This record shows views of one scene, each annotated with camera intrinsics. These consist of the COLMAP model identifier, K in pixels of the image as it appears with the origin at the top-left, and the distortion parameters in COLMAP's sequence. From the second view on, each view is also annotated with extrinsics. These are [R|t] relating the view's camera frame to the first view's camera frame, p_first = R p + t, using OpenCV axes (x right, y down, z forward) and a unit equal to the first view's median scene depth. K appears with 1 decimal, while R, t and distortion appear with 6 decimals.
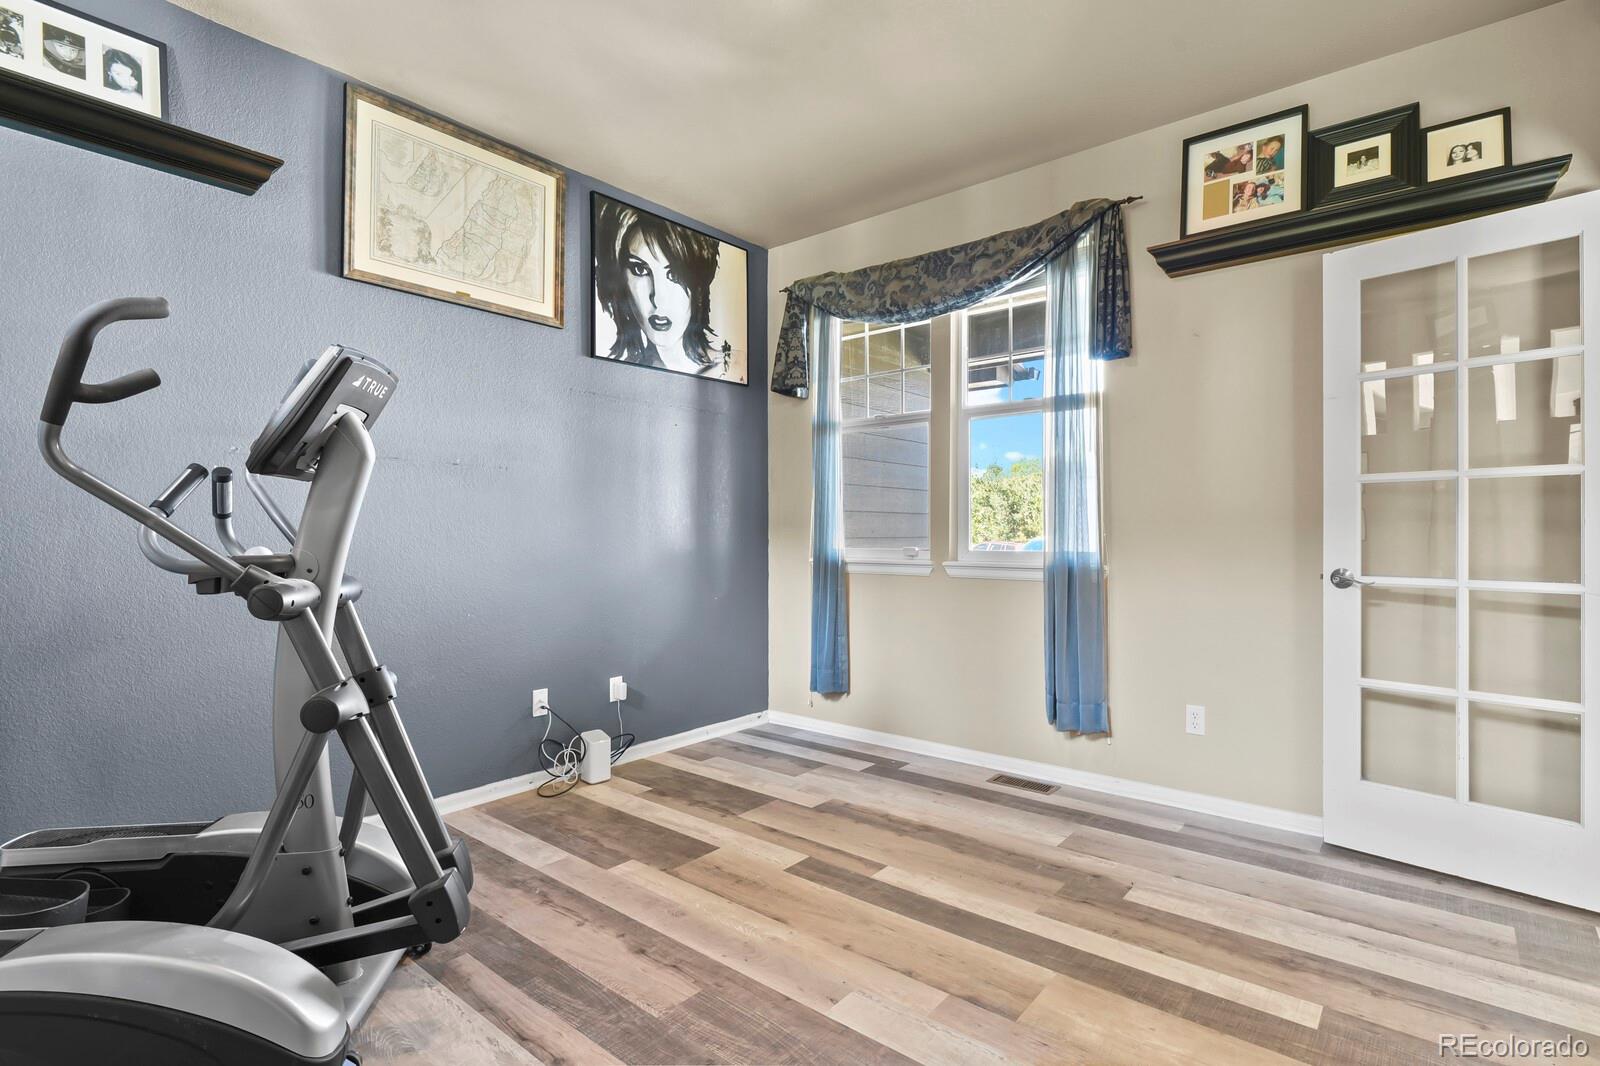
lens RADIAL K [[770.6, 0, 811.1], [0, 770.6, 530.4], [0, 0, 1]] dist [-0.000459, -0.006425]
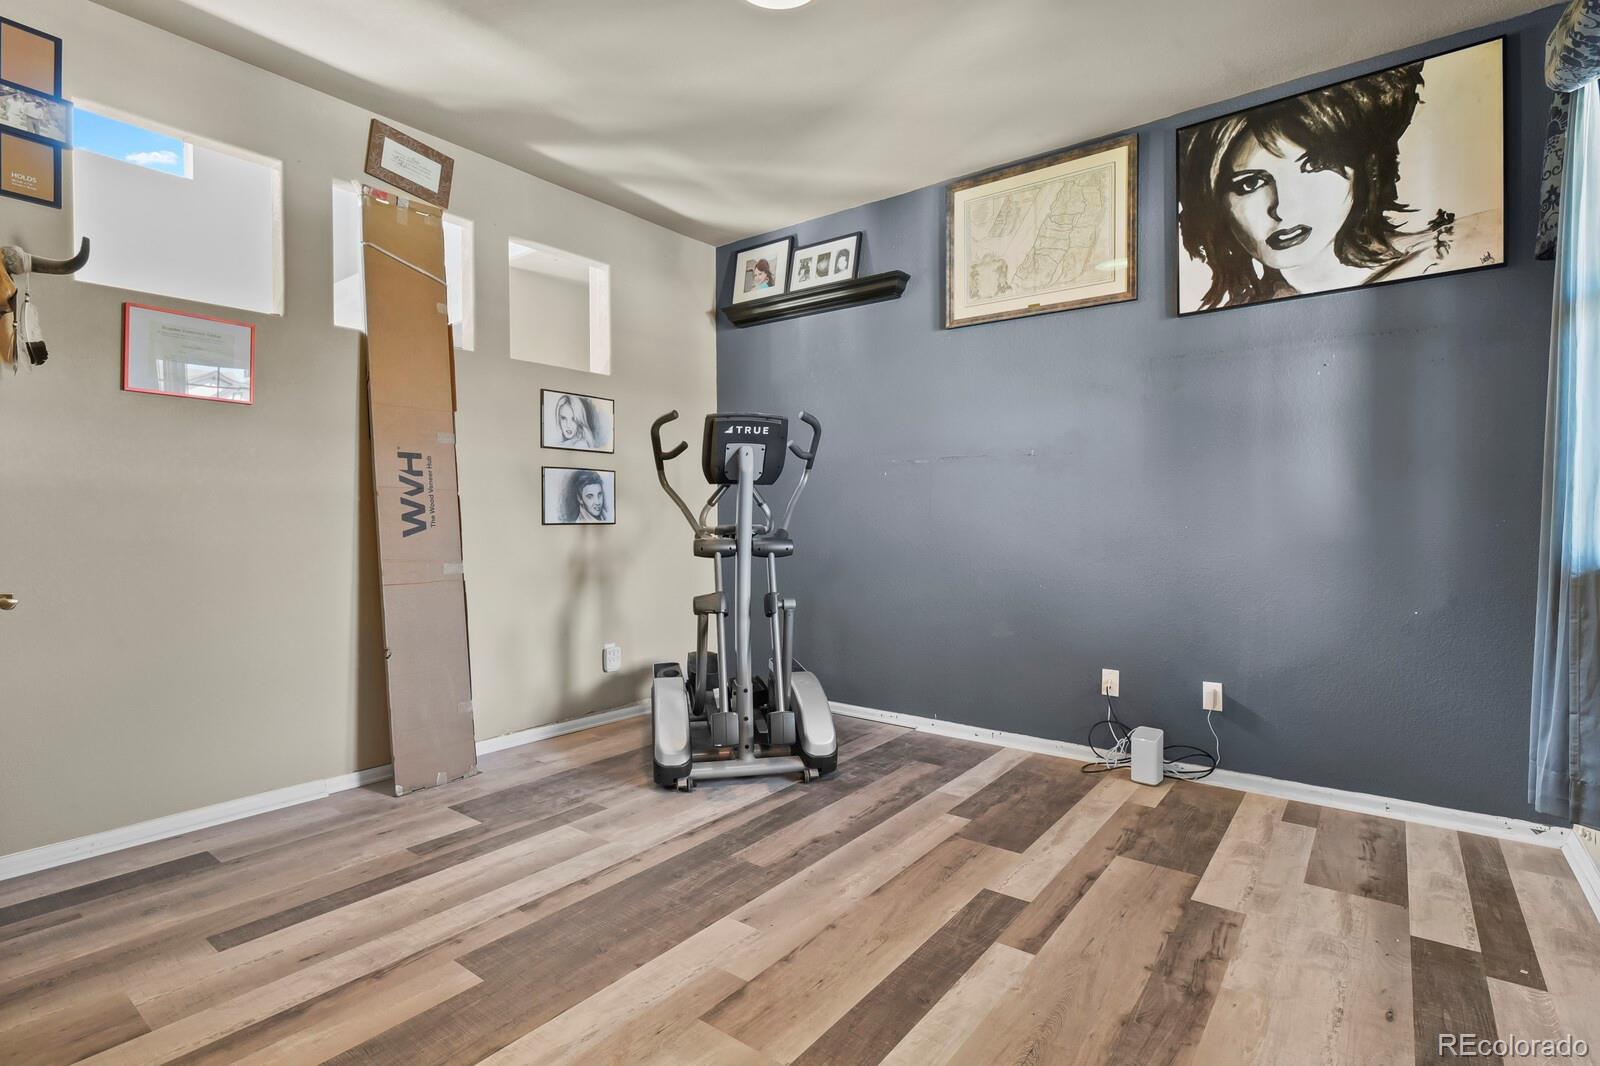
lens RADIAL K [[770.6, 0, 811.1], [0, 770.6, 530.4], [0, 0, 1]] dist [-0.000459, -0.006425]
pose [[0.038655, 0.017855, -0.999093, 0.642303], [0.003421, 0.999832, 0.018001, 0.005752], [0.999247, -0.004113, 0.038588, 0.581809]]
